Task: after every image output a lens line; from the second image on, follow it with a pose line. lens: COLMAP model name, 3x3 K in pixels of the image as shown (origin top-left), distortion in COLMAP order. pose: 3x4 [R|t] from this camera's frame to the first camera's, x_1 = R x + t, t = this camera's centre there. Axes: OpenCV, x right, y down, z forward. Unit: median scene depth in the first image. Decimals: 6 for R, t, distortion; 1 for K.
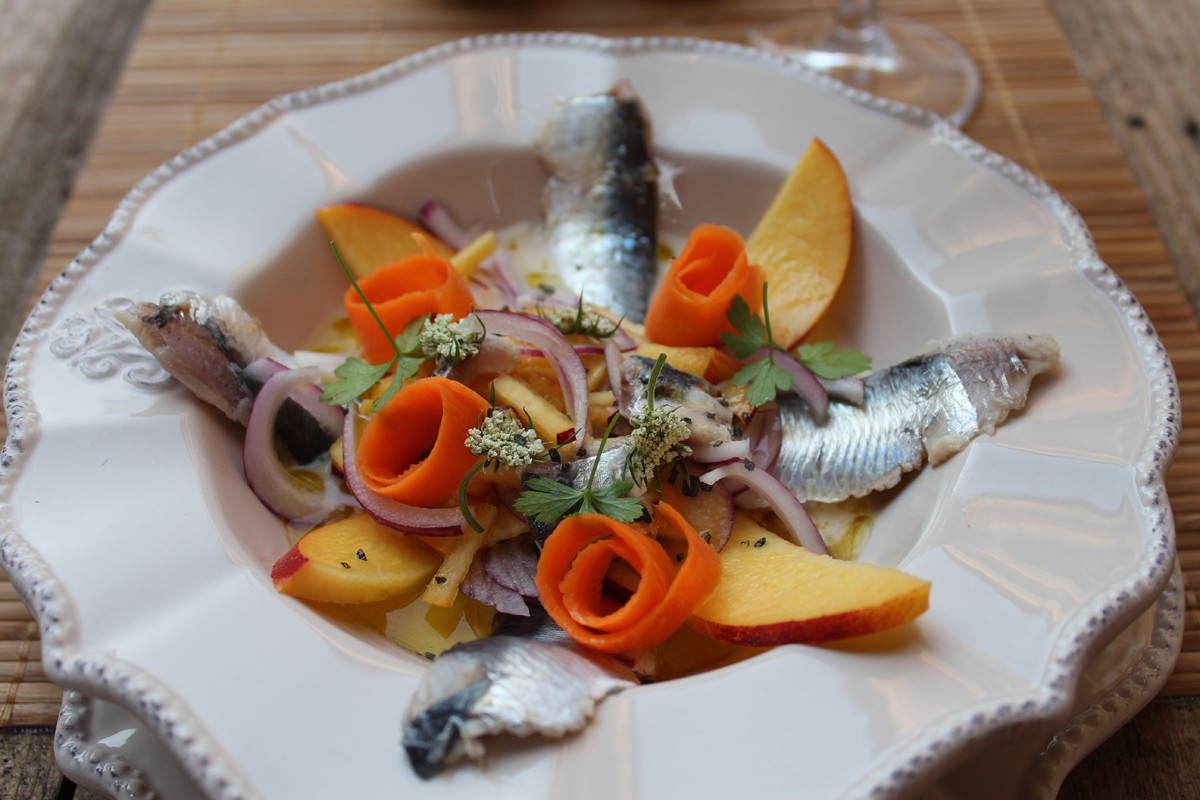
lens RADIAL K [[1661.3, 0, 600.0], [0, 1661.3, 400.0], [0, 0, 1]] dist [-0.003434, -0.034788]
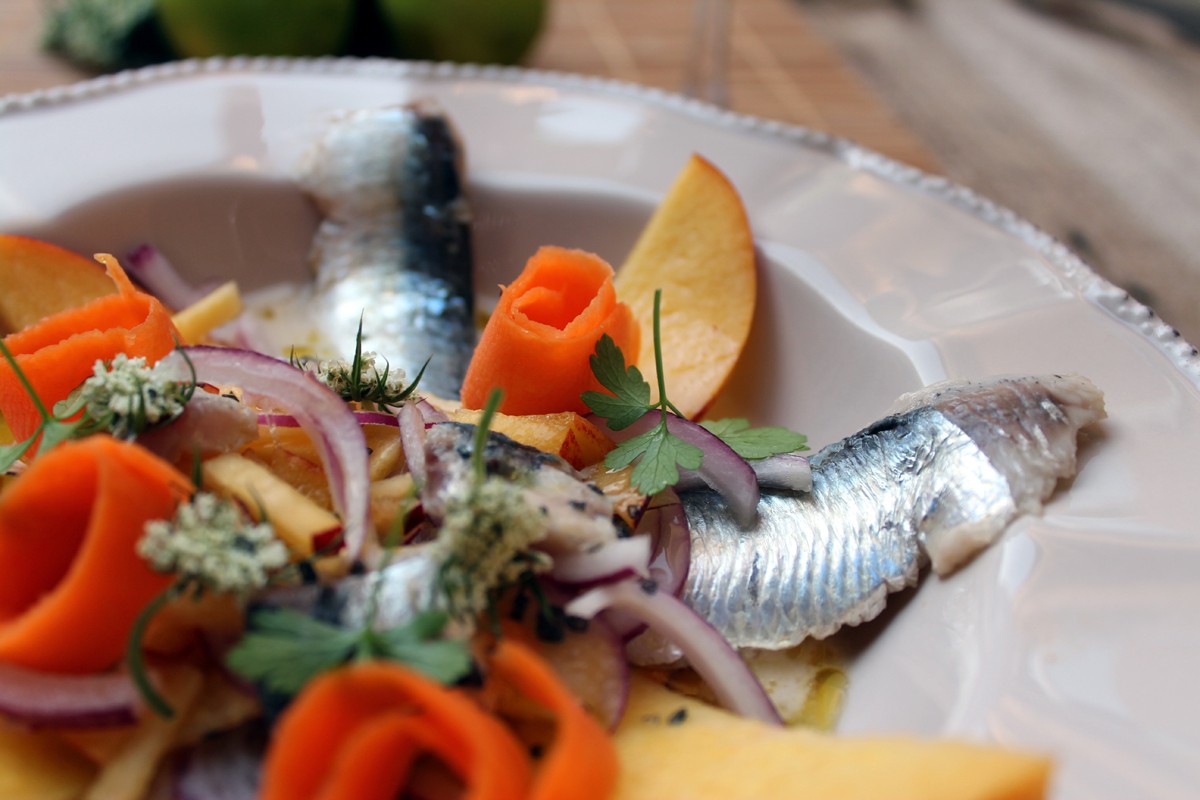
lens RADIAL K [[1292.0, 0, 600.0], [0, 1292.0, 400.0], [0, 0, 1]] dist [-0.096792, 0.030757]
pose [[0.989293, -0.010296, 0.145582, 0.007436], [0.040716, 0.977374, -0.207563, 0.067668], [-0.140151, 0.211268, 0.967328, 0.536746]]
